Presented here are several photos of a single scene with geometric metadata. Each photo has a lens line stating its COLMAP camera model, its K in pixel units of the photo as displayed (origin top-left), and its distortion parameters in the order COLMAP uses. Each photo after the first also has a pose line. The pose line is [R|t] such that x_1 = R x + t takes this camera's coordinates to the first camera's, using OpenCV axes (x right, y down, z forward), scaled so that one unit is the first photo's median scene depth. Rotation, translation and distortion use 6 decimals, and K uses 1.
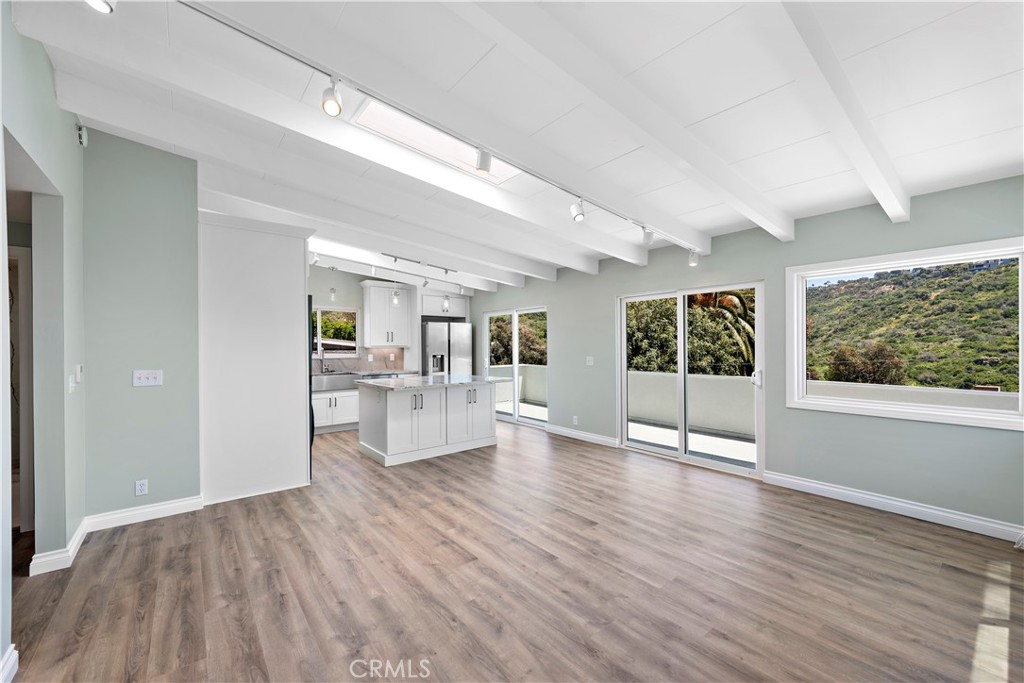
lens RADIAL K [[404.2, 0, 514.6], [0, 404.2, 344.0], [0, 0, 1]] dist [0.015810, -0.004309]
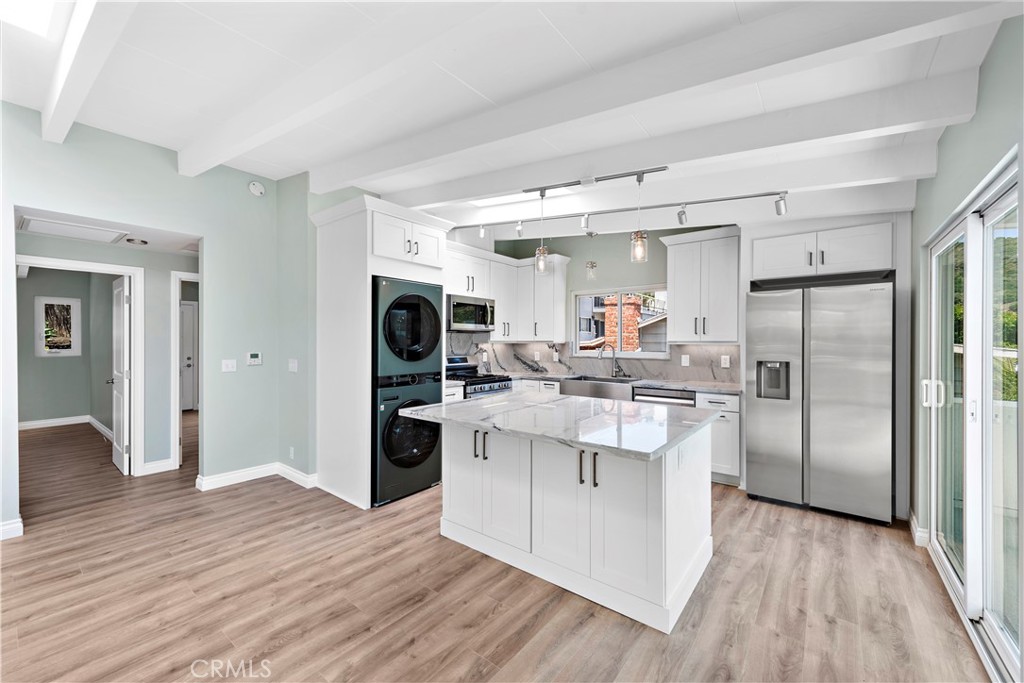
lens RADIAL K [[404.2, 0, 514.6], [0, 404.2, 344.0], [0, 0, 1]] dist [0.015810, -0.004309]
pose [[0.226473, 0.013968, -0.973917, 0.460585], [-0.001283, 0.999901, 0.014043, 0.002109], [0.974017, -0.001931, 0.226469, 1.444547]]
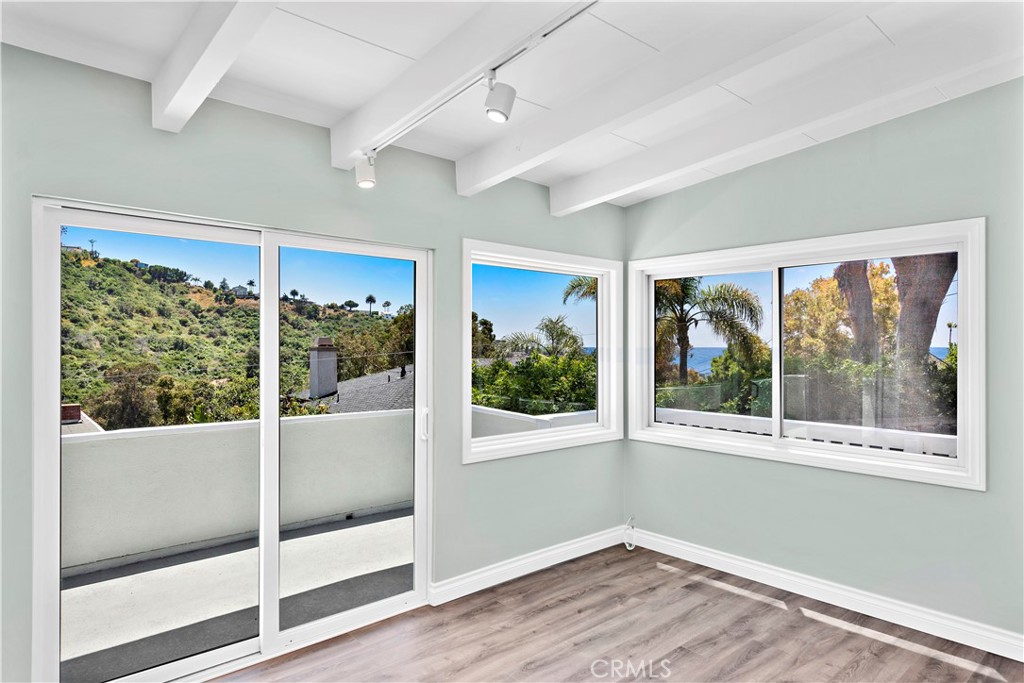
lens RADIAL K [[607.6, 0, 514.7], [0, 607.6, 343.8], [0, 0, 1]] dist [0.013635, -0.001780]
pose [[-0.048627, 0.009682, 0.998770, -0.313289], [-0.003230, 0.999946, -0.009850, -0.022599], [-0.998812, -0.003705, -0.048593, 1.194119]]
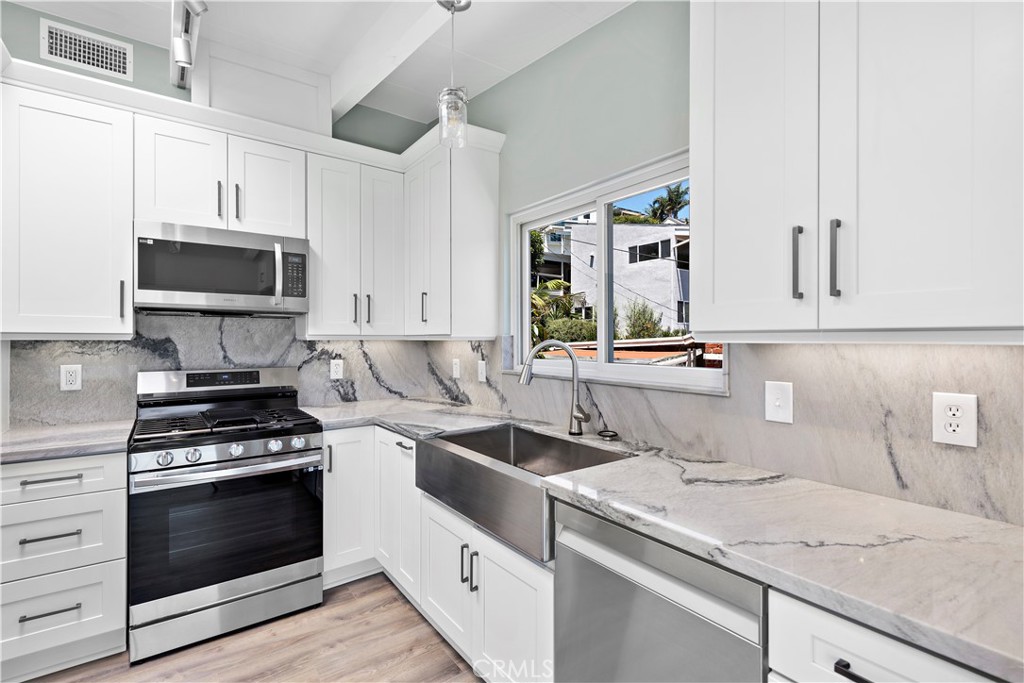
lens RADIAL K [[474.1, 0, 512.0], [0, 474.1, 341.5], [0, 0, 1]] dist [0.000598, 0.000028]
pose [[-0.044768, 0.014428, -0.998893, -0.359605], [0.003851, 0.999891, 0.014270, 0.014329], [0.998990, -0.003208, -0.044819, 2.147643]]
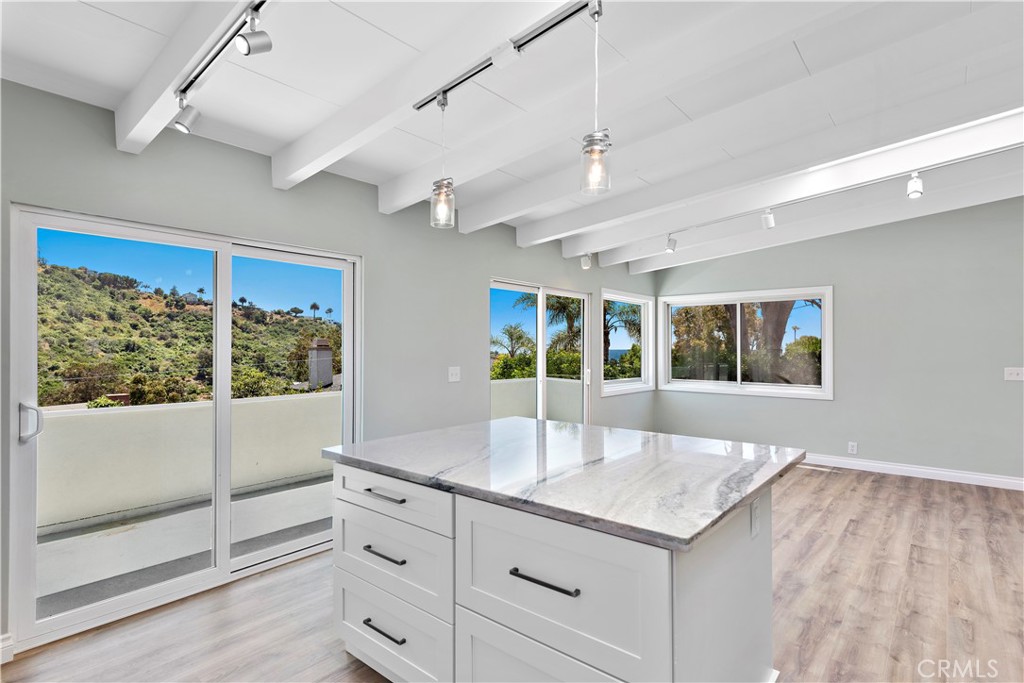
lens RADIAL K [[512.0, 0, 515.5], [0, 512.0, 344.3], [0, 0, 1]] dist [0.019015, -0.007415]
pose [[-0.190218, 0.012374, 0.981664, -1.049749], [-0.001964, 0.999914, -0.012984, 0.014263], [-0.981740, -0.004398, -0.190177, 1.935447]]
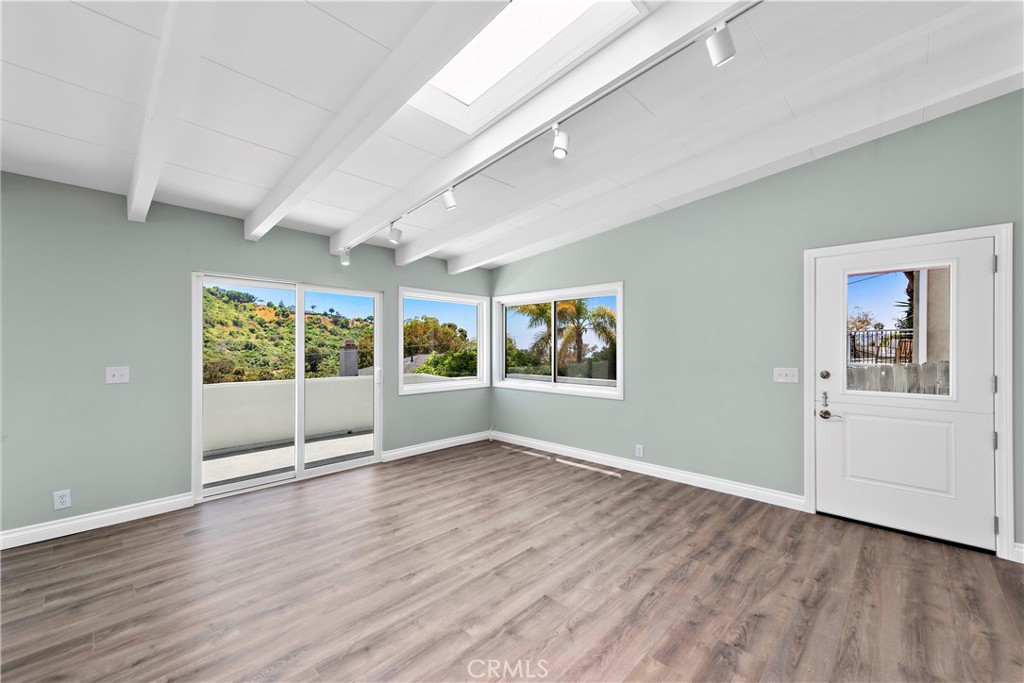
lens RADIAL K [[404.2, 0, 514.6], [0, 404.2, 344.0], [0, 0, 1]] dist [0.015810, -0.004309]
pose [[-0.124516, 0.012410, 0.992140, -0.784927], [-0.001203, 0.999919, -0.012658, 0.012507], [-0.992217, -0.002770, -0.124491, 0.986551]]
